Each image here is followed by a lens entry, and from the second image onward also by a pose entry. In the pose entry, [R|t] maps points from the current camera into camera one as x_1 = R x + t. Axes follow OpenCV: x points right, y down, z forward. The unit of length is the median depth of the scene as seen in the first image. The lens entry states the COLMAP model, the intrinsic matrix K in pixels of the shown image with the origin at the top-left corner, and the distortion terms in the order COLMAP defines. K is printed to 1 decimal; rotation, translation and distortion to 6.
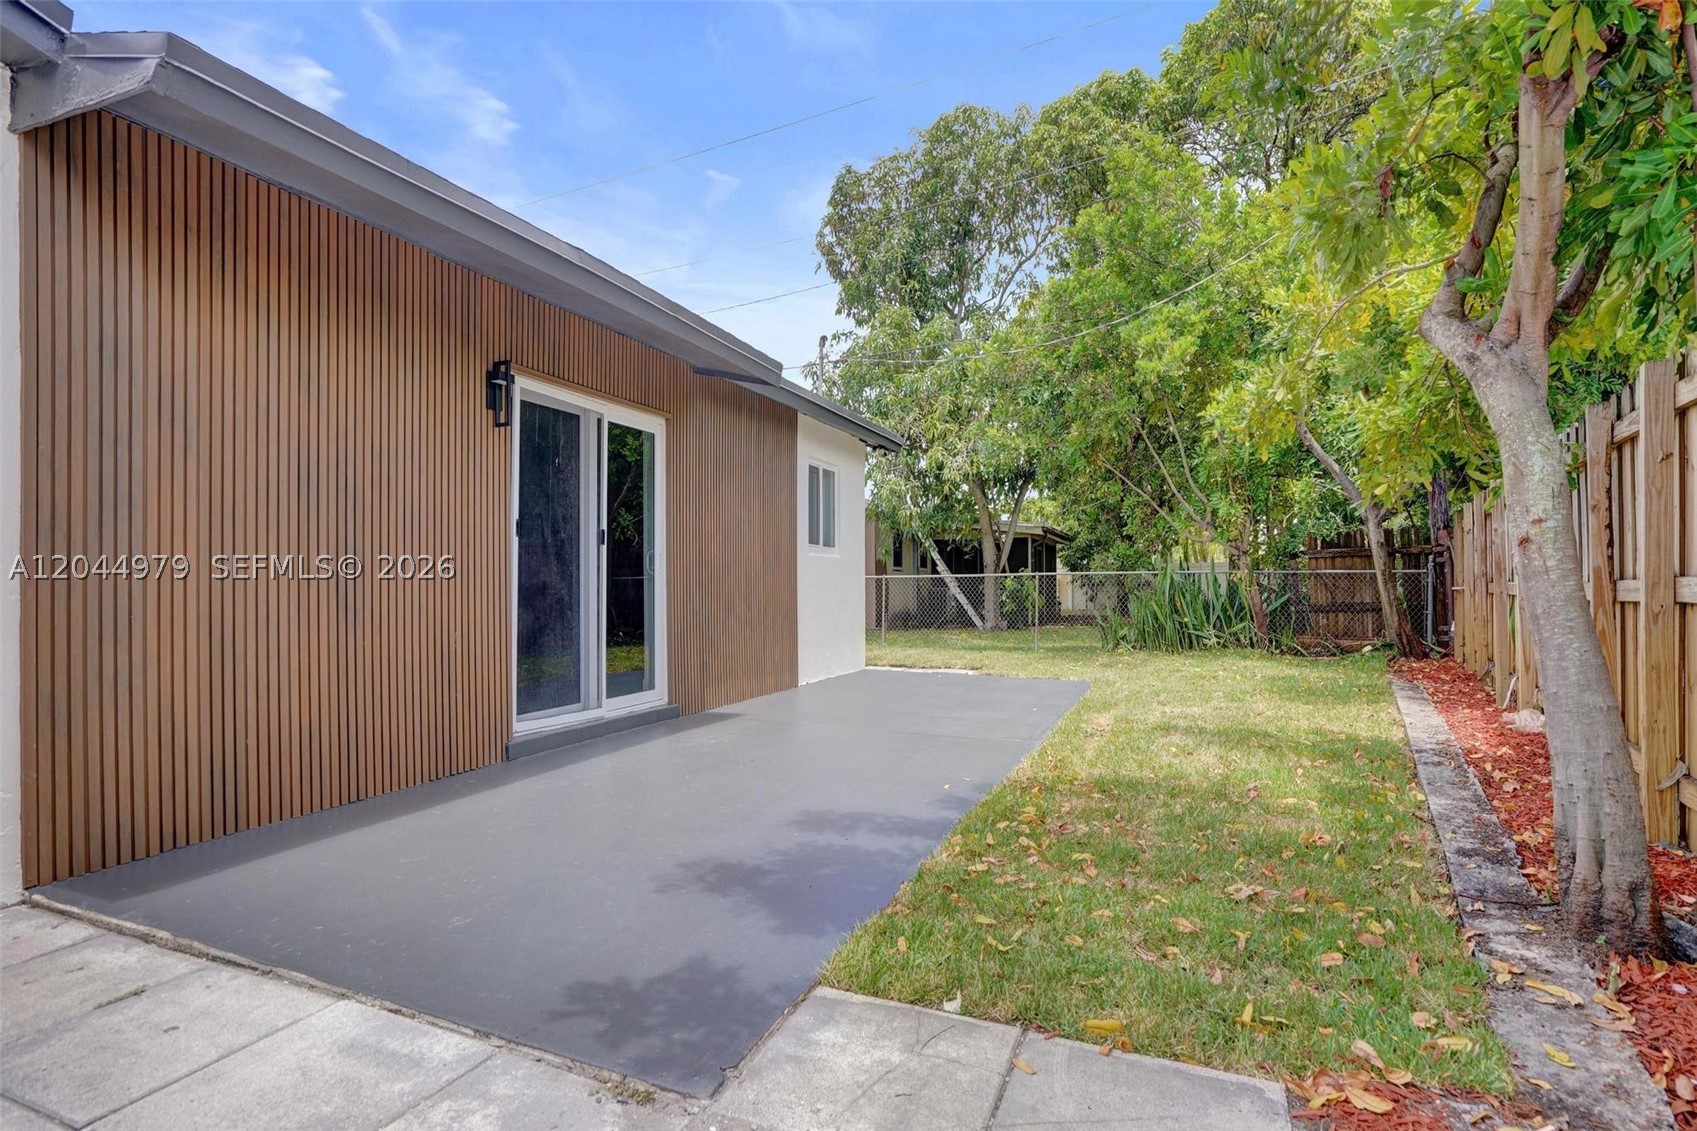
lens RADIAL K [[805.8, 0, 848.5], [0, 805.8, 605.9], [0, 0, 1]] dist [-0.054202, 0.000278]
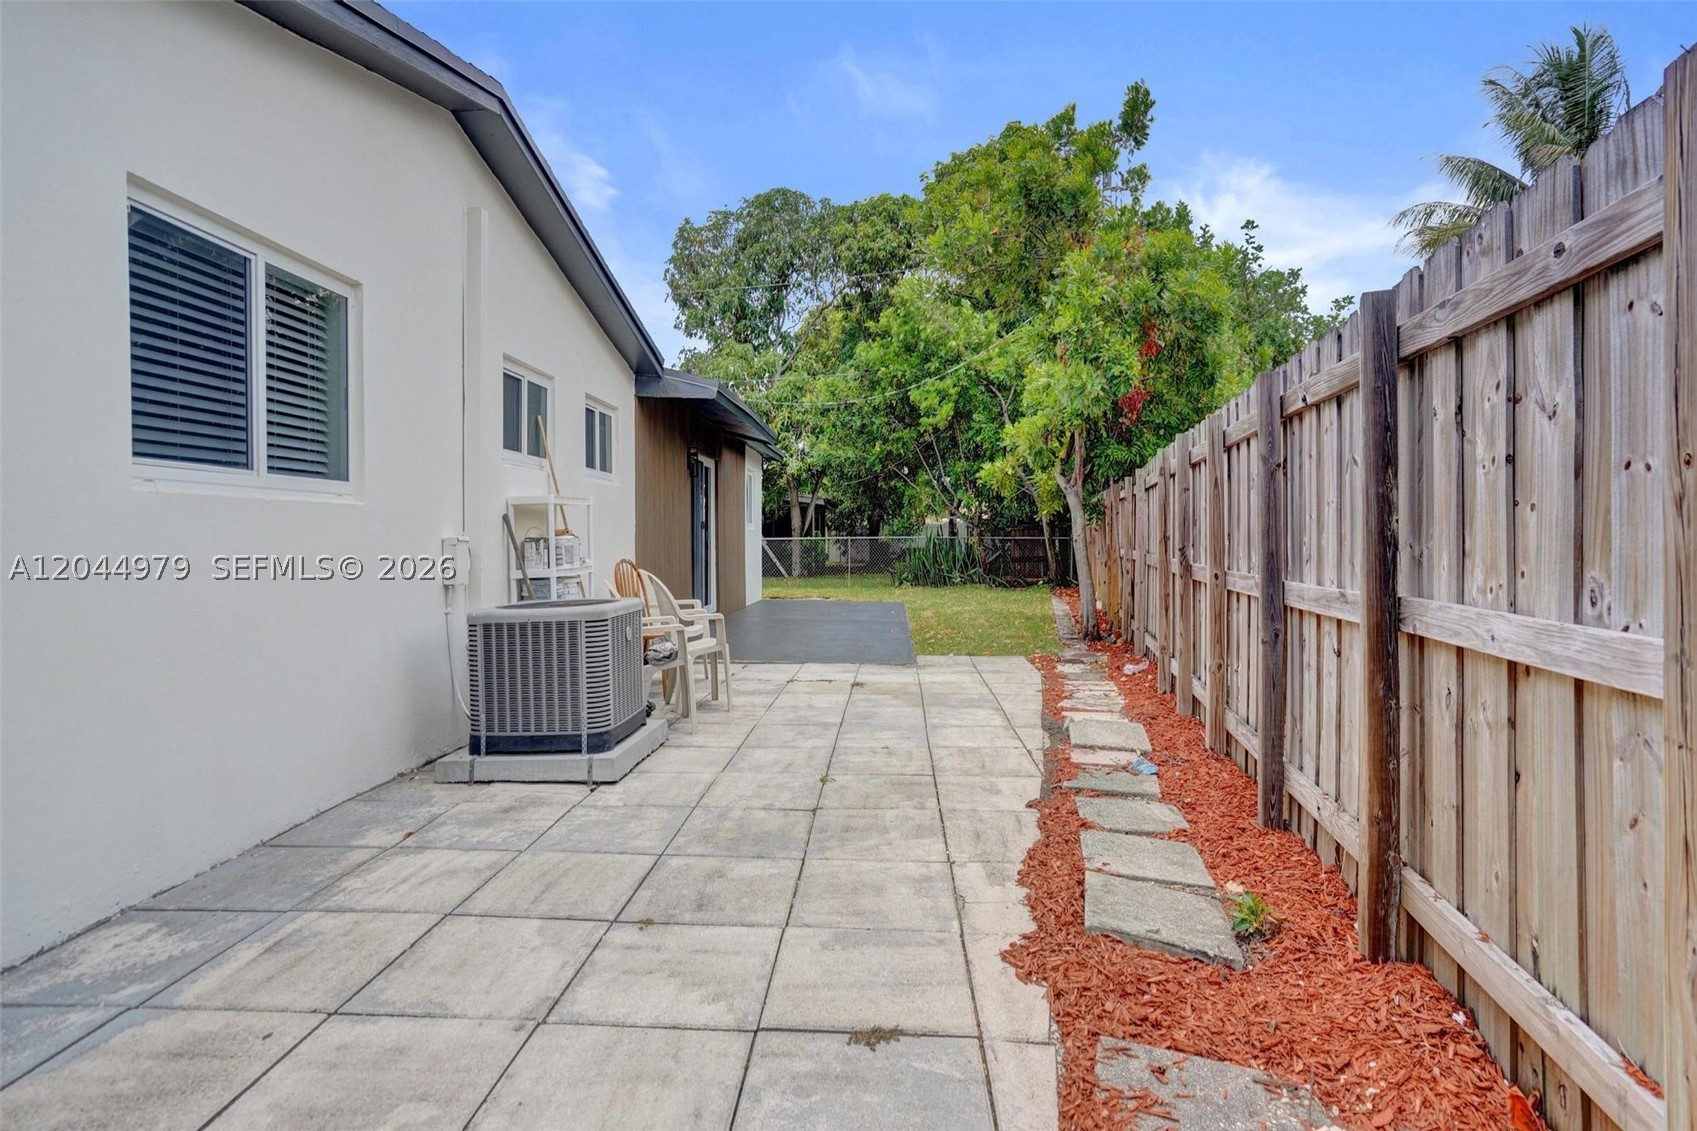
lens RADIAL K [[818.0, 0, 839.8], [0, 818.0, 562.4], [0, 0, 1]] dist [-0.032812, 0.016736]
pose [[0.943901, -0.009727, 0.330084, -0.349899], [0.007812, 0.999944, 0.007129, -0.006557], [-0.330135, -0.004150, 0.943924, -0.547177]]
